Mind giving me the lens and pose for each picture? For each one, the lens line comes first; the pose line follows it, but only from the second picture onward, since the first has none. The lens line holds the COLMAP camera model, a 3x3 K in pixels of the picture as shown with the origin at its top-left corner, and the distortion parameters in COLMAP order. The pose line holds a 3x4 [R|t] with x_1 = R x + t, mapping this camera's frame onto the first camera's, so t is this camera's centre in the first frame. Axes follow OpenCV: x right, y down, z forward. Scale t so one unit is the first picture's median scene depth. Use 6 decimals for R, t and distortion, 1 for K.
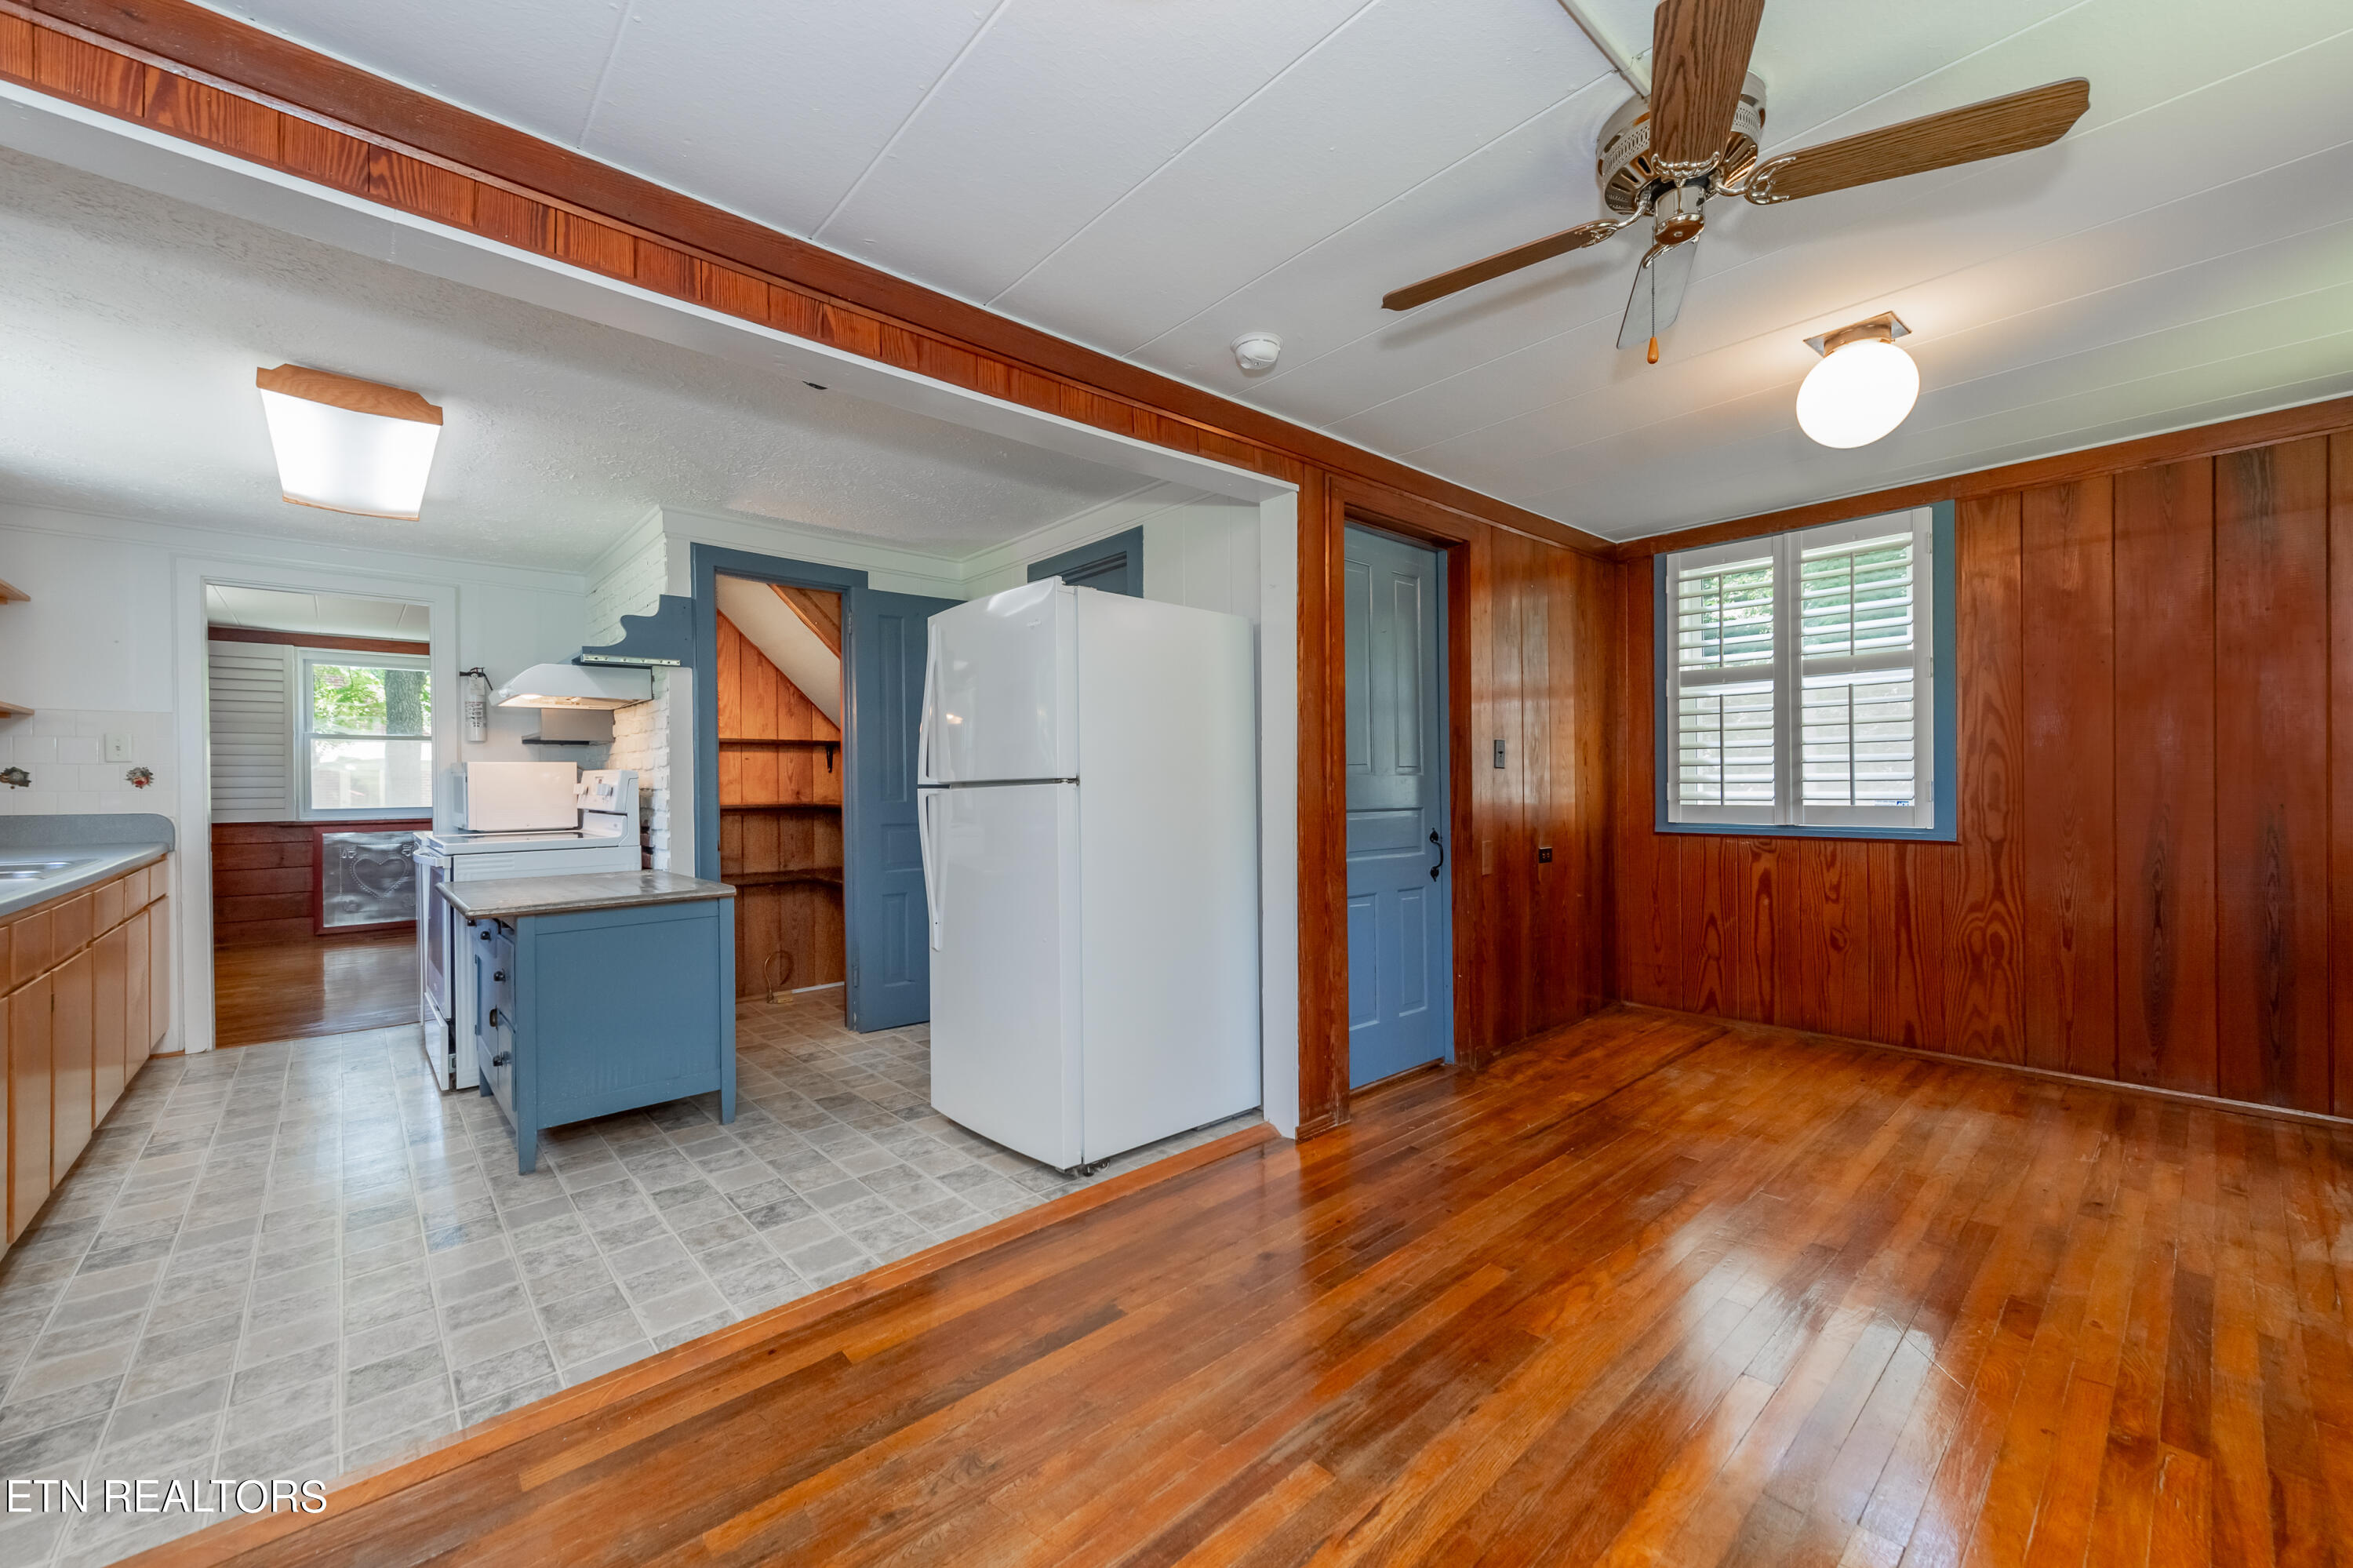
lens RADIAL K [[961.3, 0, 1184.1], [0, 961.3, 791.4], [0, 0, 1]] dist [0.013409, -0.000102]
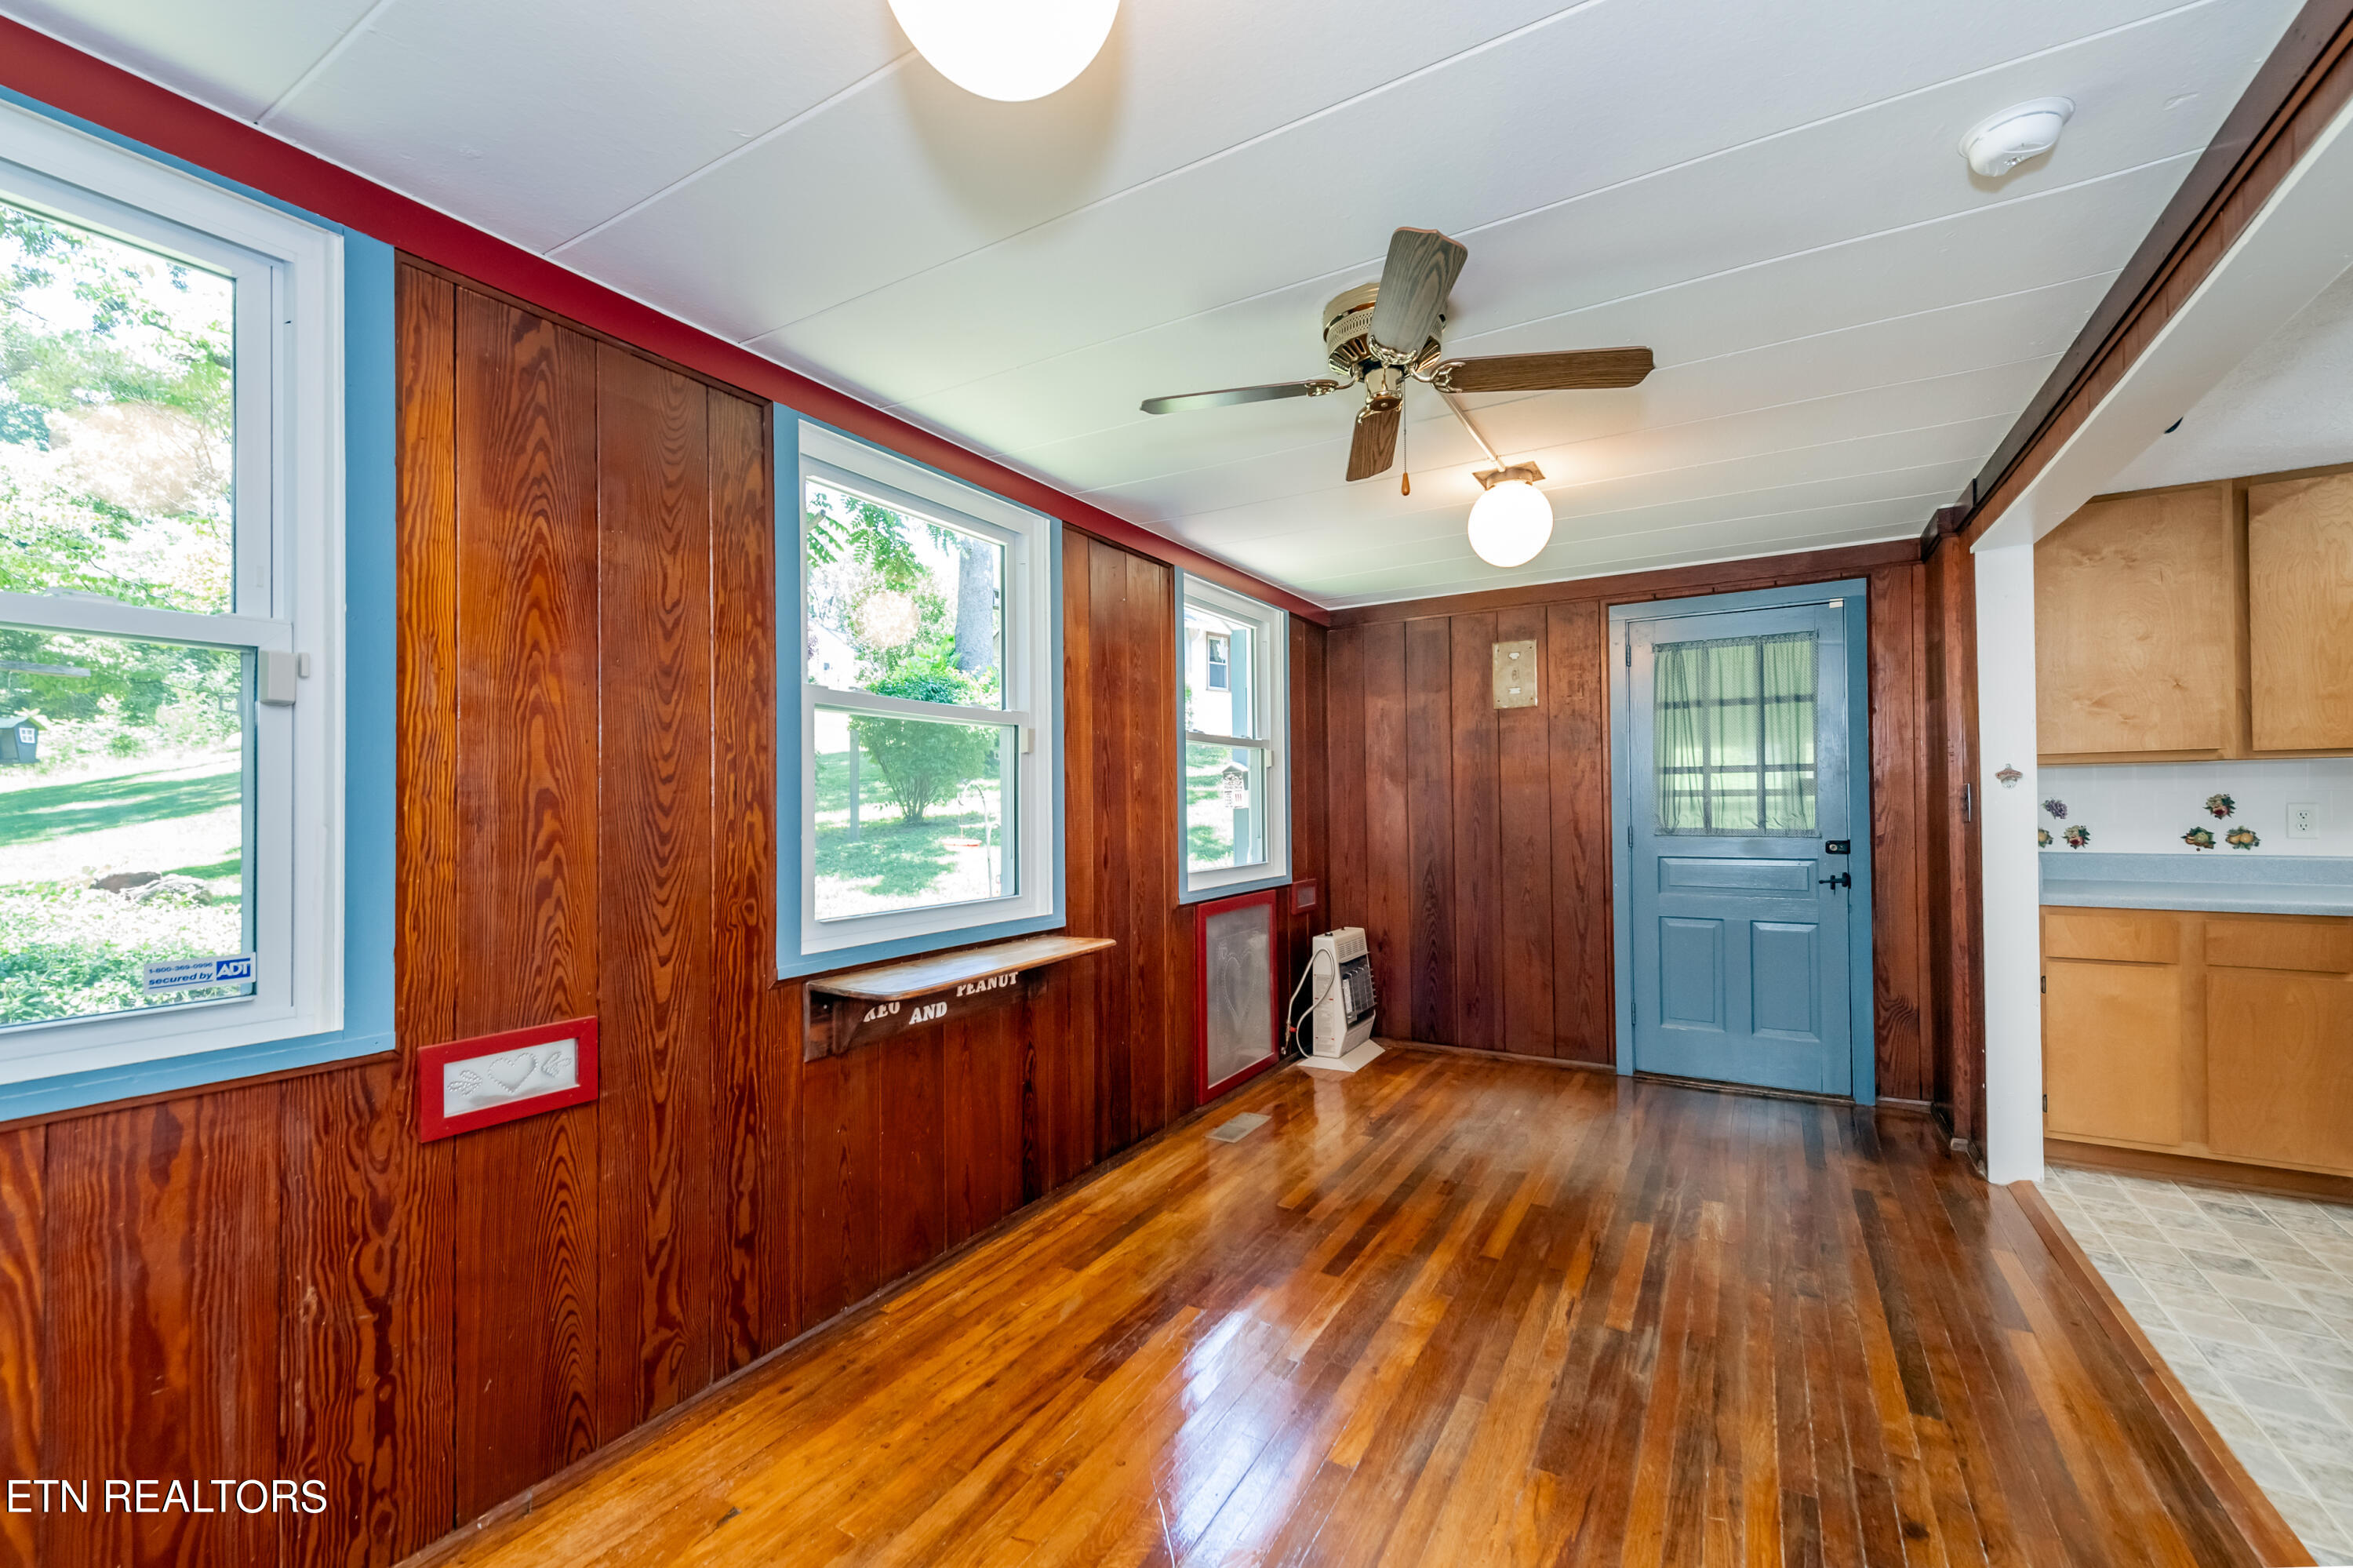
lens RADIAL K [[961.3, 0, 1184.1], [0, 961.3, 791.4], [0, 0, 1]] dist [0.013409, -0.000102]
pose [[-0.960467, 0.020966, -0.277604, 1.062793], [0.024410, 0.999662, -0.008955, -0.120149], [0.277322, -0.015378, -0.960654, 2.033654]]
